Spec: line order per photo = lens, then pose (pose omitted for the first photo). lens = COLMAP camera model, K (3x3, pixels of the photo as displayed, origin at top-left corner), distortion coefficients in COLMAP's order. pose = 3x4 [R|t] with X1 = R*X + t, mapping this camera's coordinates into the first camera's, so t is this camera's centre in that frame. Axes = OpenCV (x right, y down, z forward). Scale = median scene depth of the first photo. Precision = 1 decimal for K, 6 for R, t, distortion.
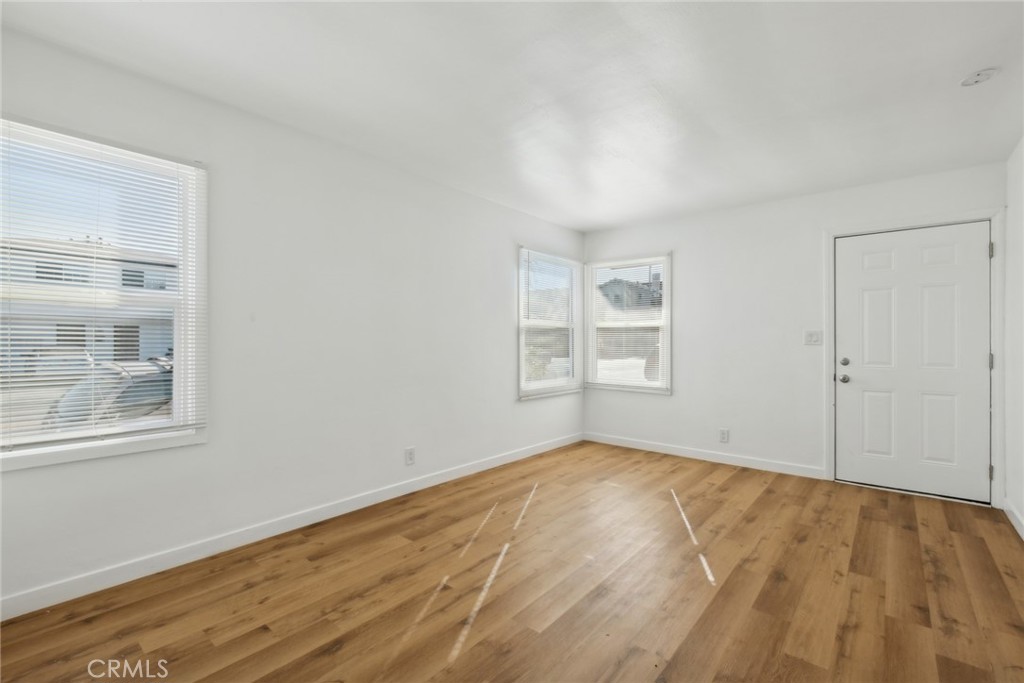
lens RADIAL K [[454.3, 0, 512.4], [0, 454.3, 340.3], [0, 0, 1]] dist [0.001859, 0.000274]
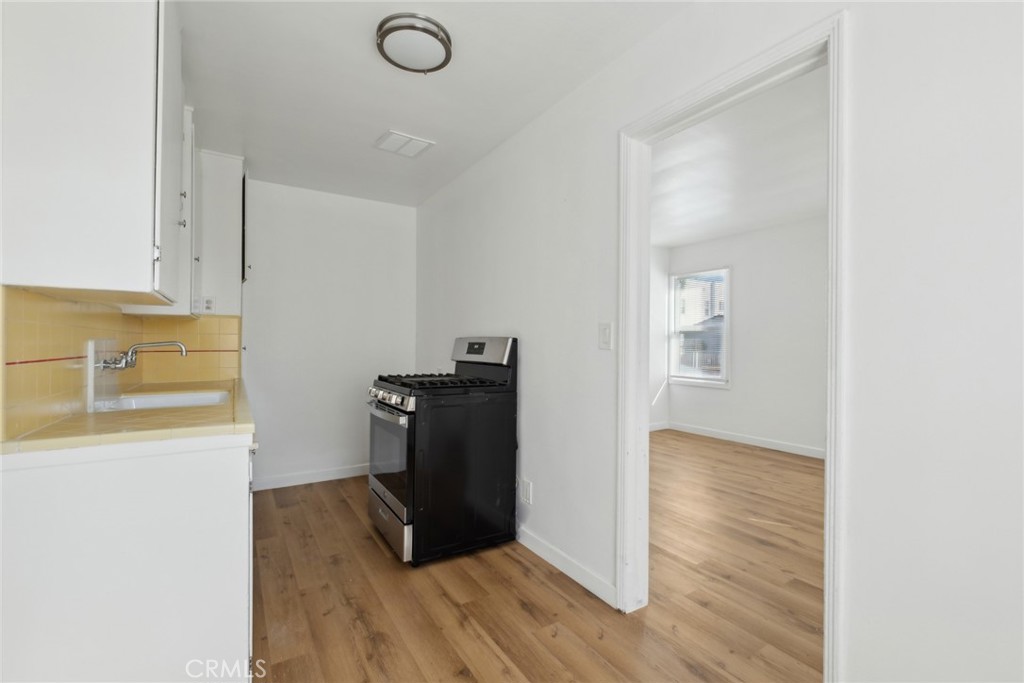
lens RADIAL K [[454.3, 0, 512.7], [0, 454.3, 341.1], [0, 0, 1]] dist [0.001859, 0.000274]
pose [[-0.321083, -0.000470, -0.947051, 1.931233], [-0.002288, 0.999997, 0.000280, -0.010047], [0.947048, 0.002257, -0.321083, 0.754259]]
